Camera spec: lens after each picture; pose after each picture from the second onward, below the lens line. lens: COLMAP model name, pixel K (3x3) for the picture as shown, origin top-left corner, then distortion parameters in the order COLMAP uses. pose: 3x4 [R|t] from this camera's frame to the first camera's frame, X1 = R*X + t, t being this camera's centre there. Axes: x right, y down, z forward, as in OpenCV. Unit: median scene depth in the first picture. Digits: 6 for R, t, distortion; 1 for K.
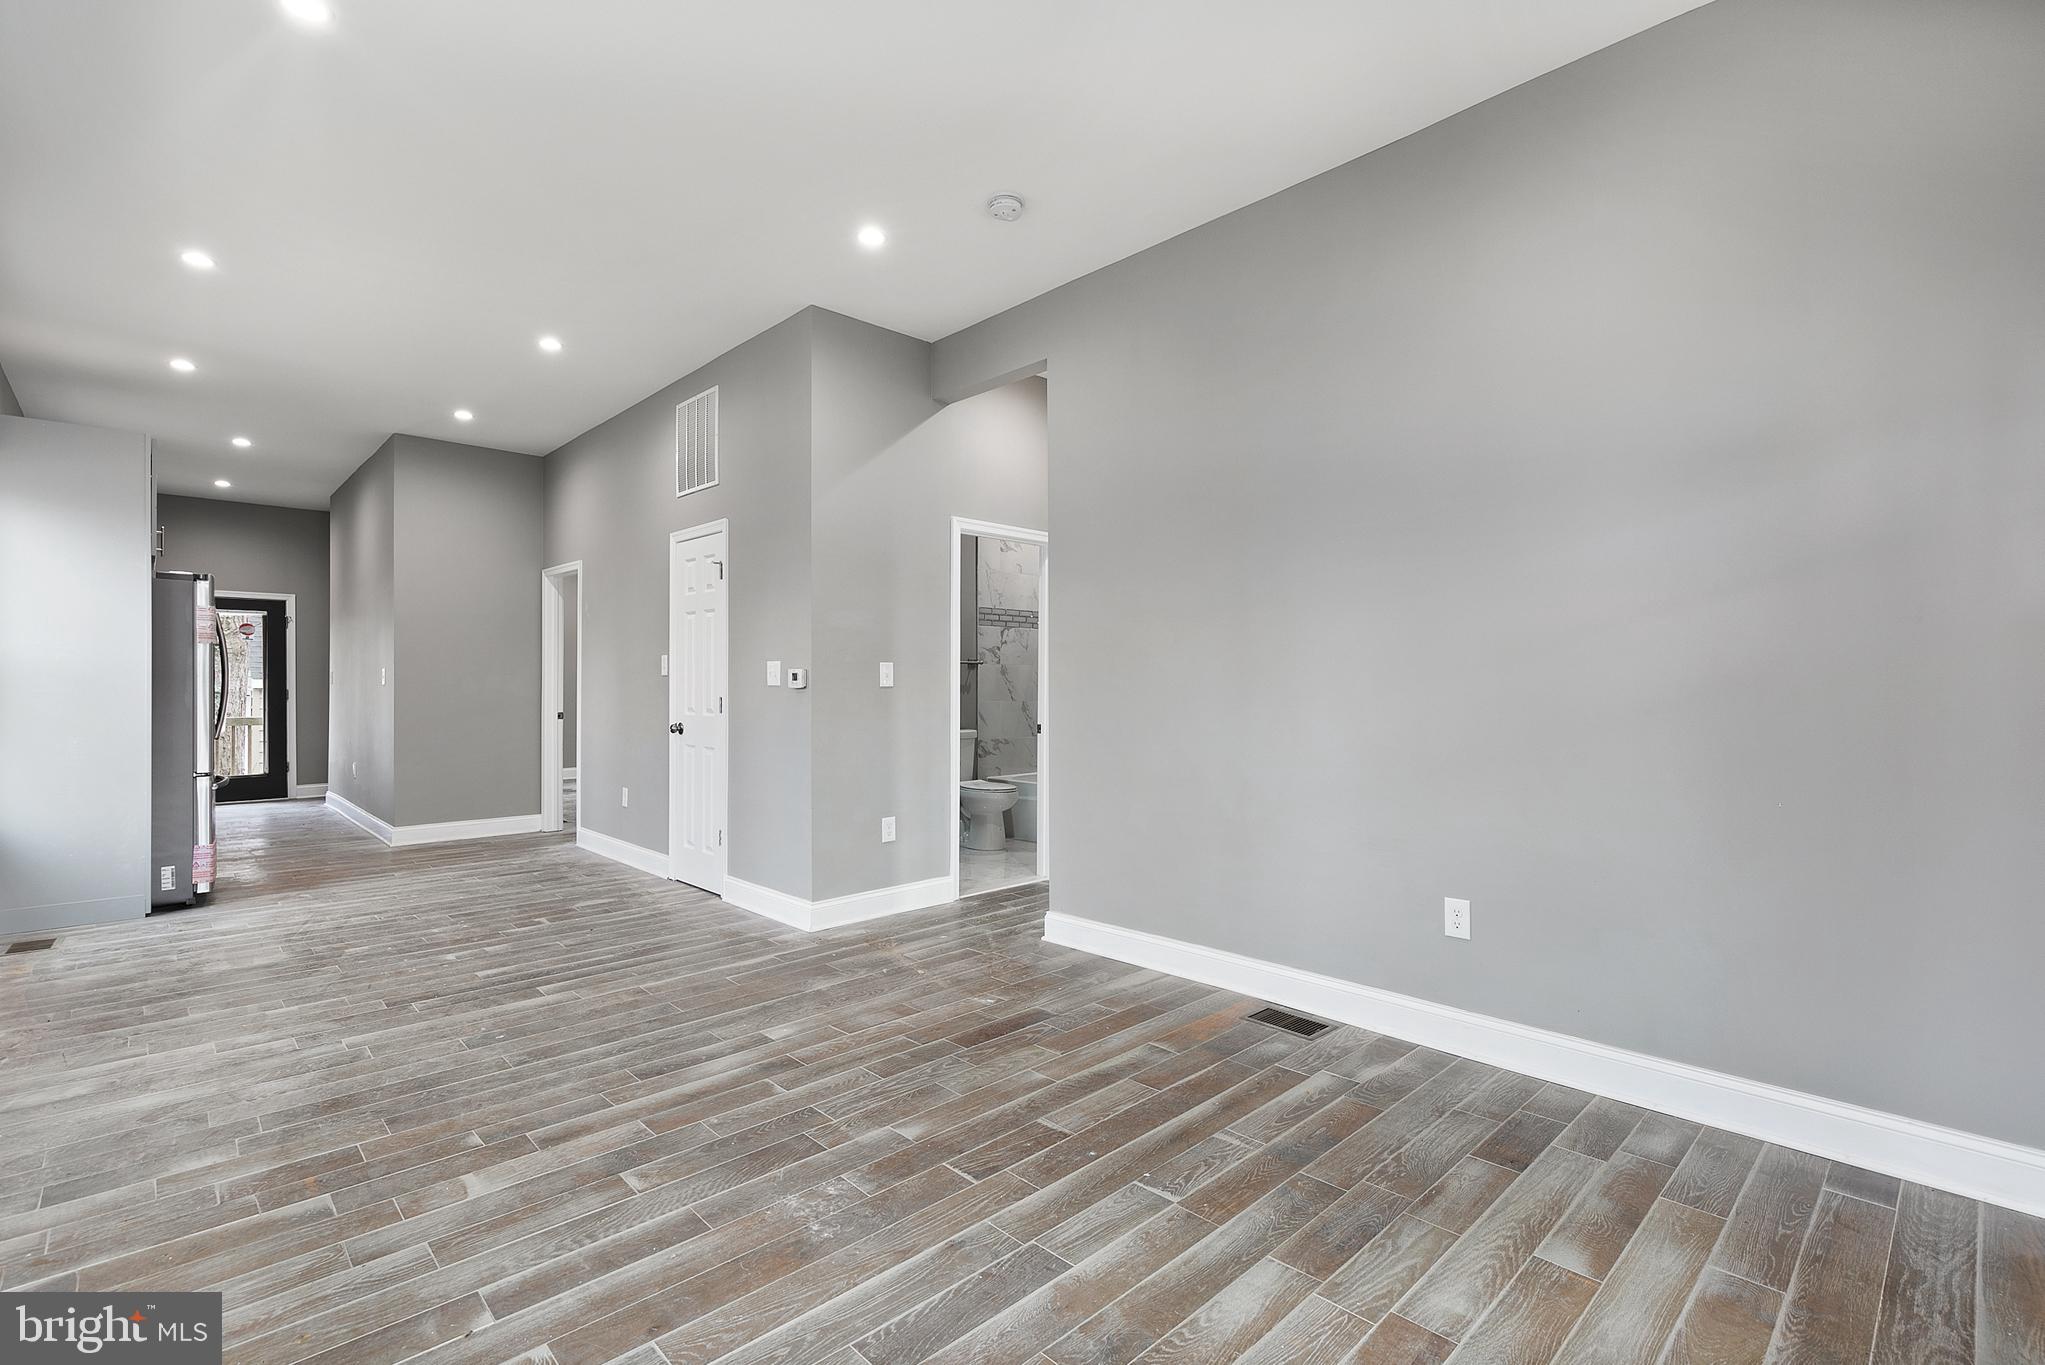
lens RADIAL K [[925.9, 0, 1036.2], [0, 925.9, 676.0], [0, 0, 1]] dist [0.005640, 0.000077]
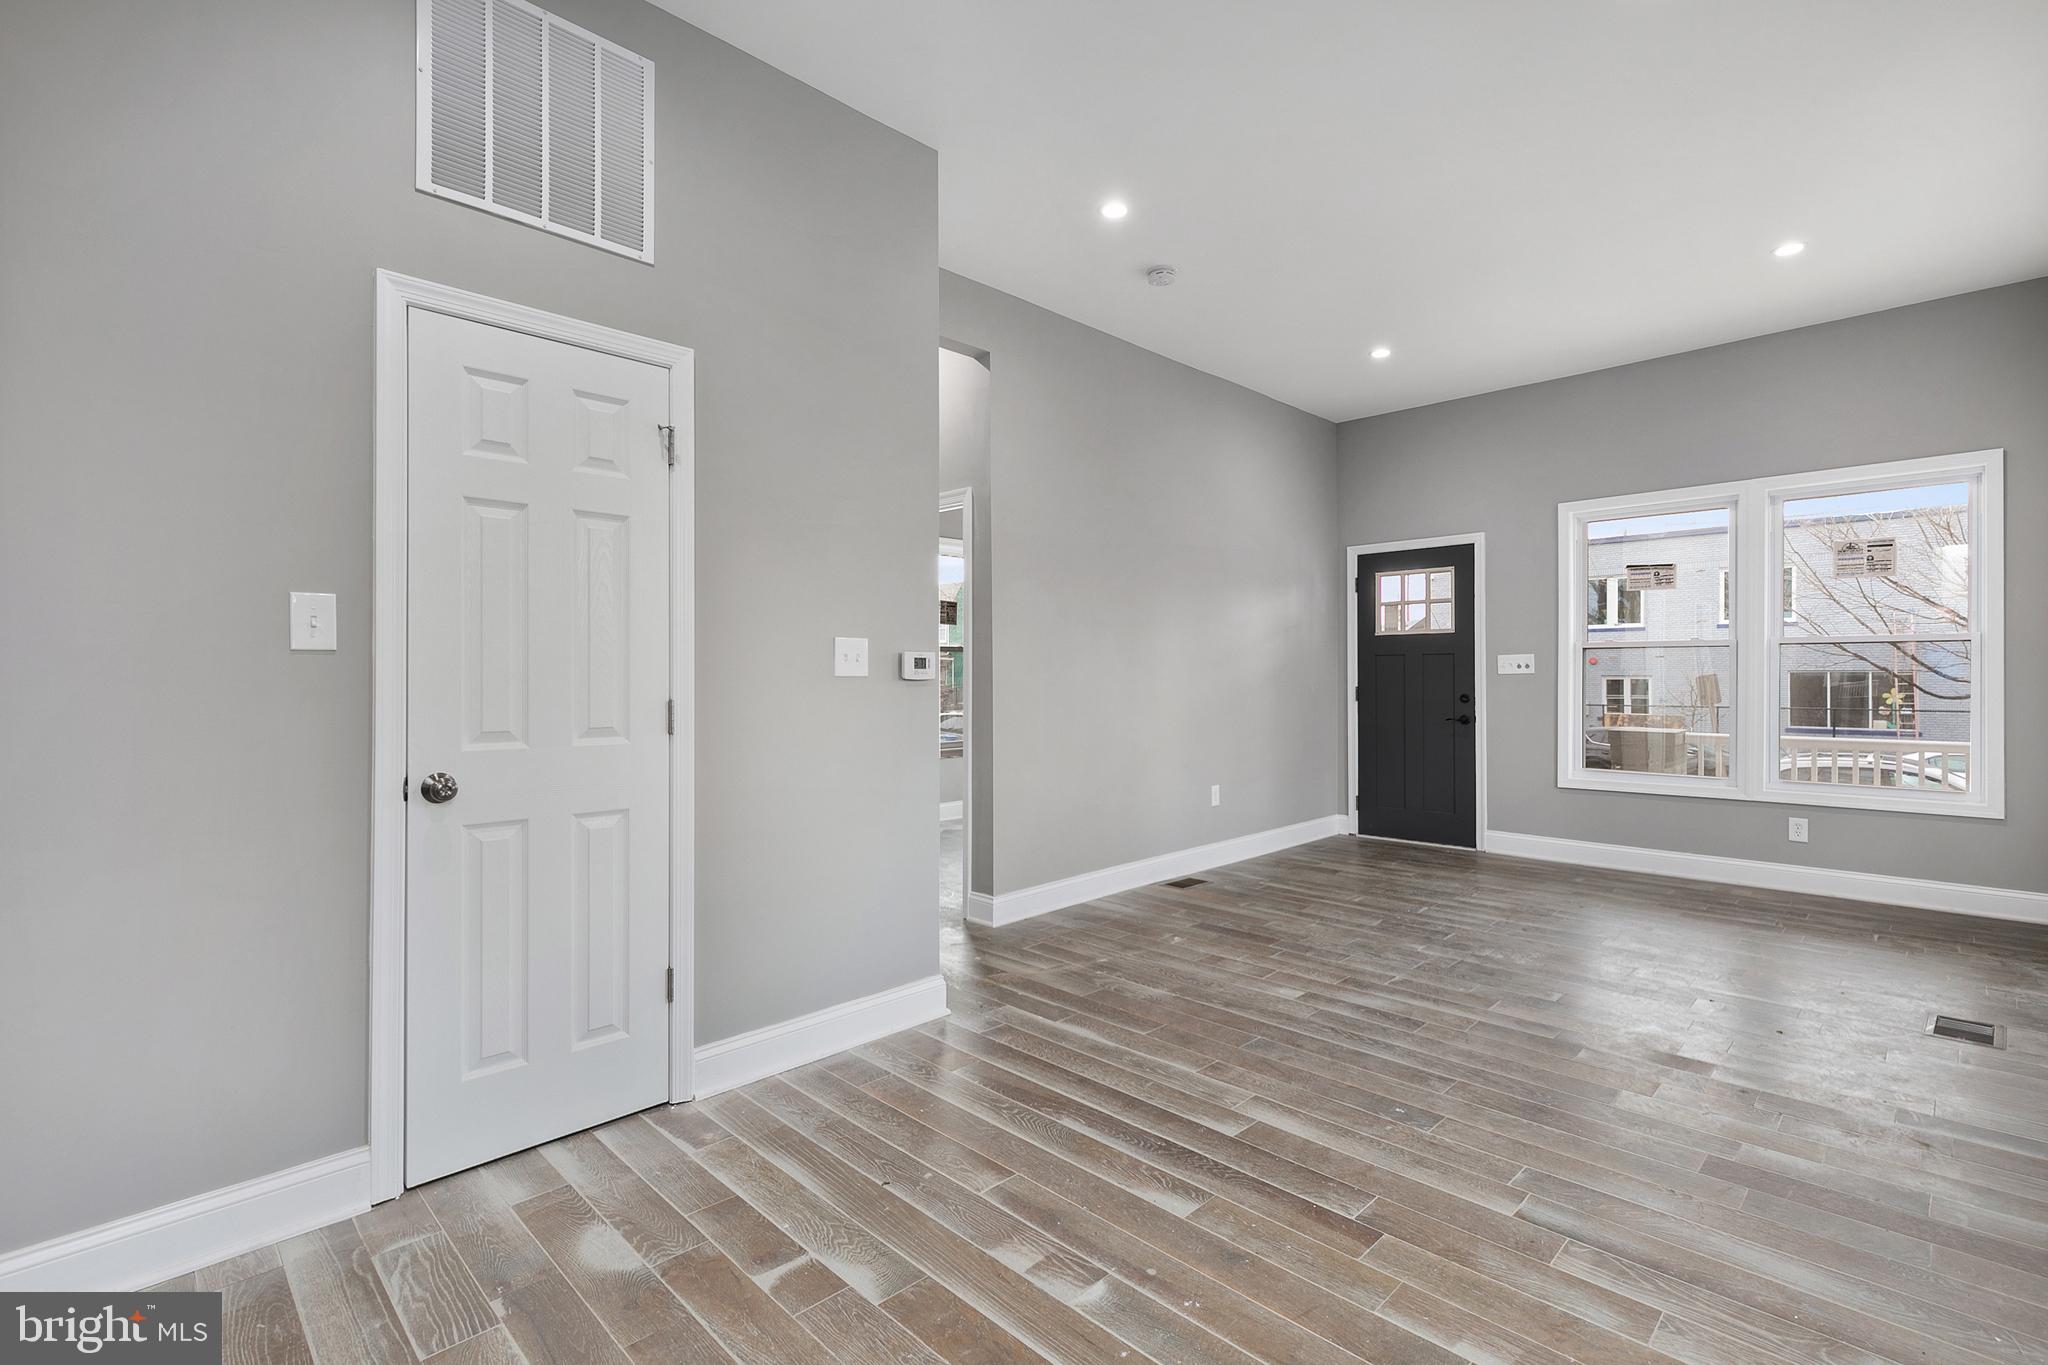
lens RADIAL K [[932.8, 0, 1034.6], [0, 932.8, 672.7], [0, 0, 1]] dist [0.004105, -0.000102]
pose [[-0.018971, 0.001869, 0.999818, -1.353339], [-0.006783, 0.999975, -0.001998, 0.012184], [-0.999797, -0.006819, -0.018958, 1.306107]]
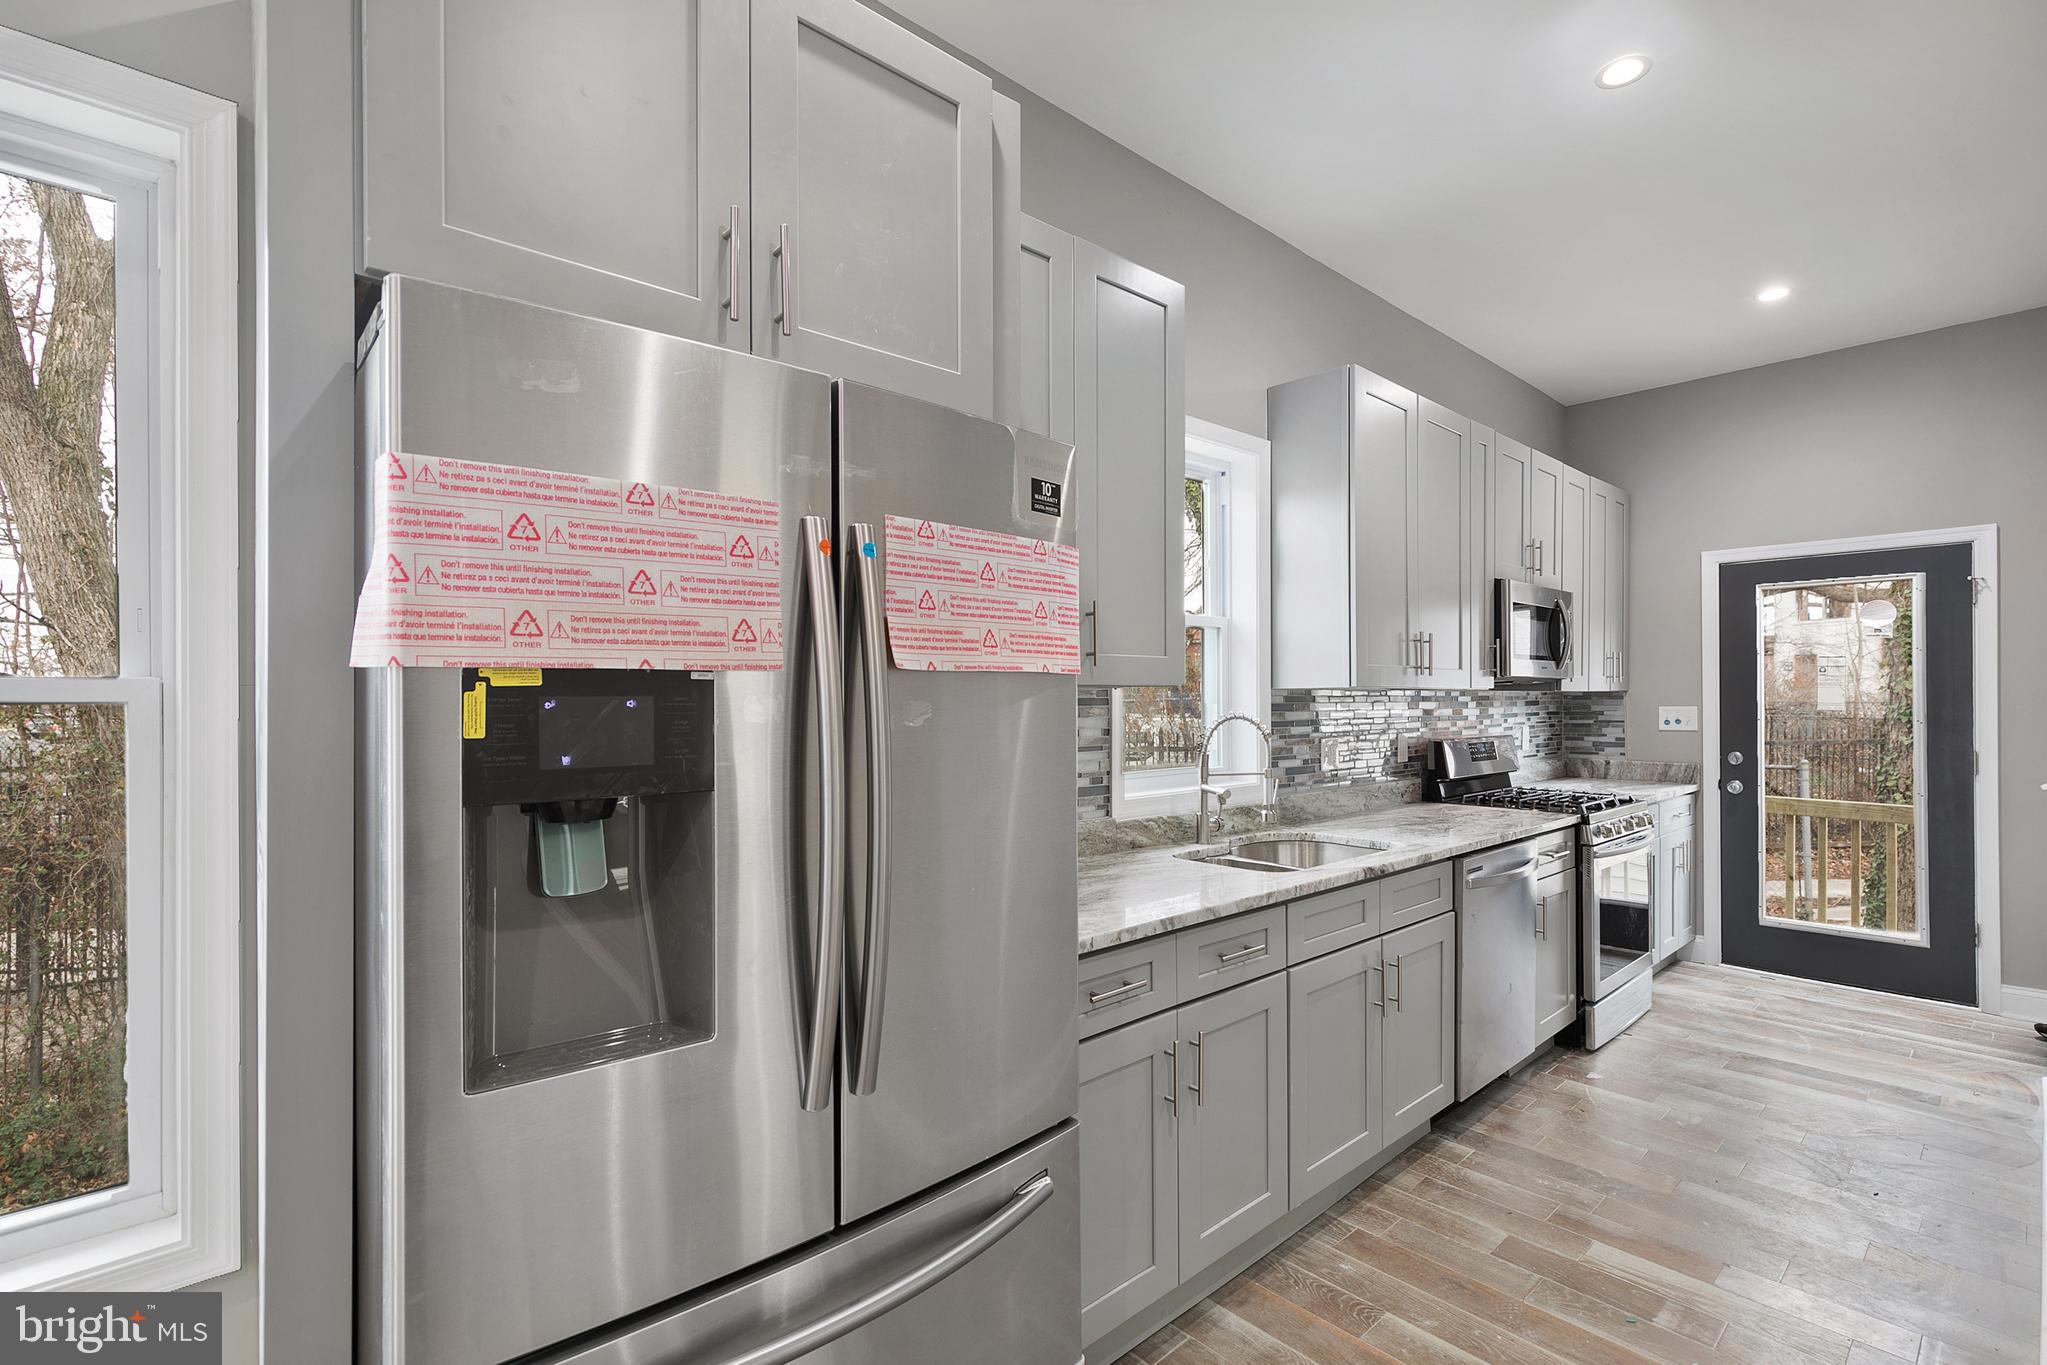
lens RADIAL K [[934.1, 0, 1031.3], [0, 934.1, 695.9], [0, 0, 1]] dist [0.001627, -0.000322]
pose [[-0.027151, -0.002702, -0.999628, -1.104447], [0.010985, 0.999935, -0.003002, -0.041388], [0.999571, -0.011062, -0.027120, 1.742653]]
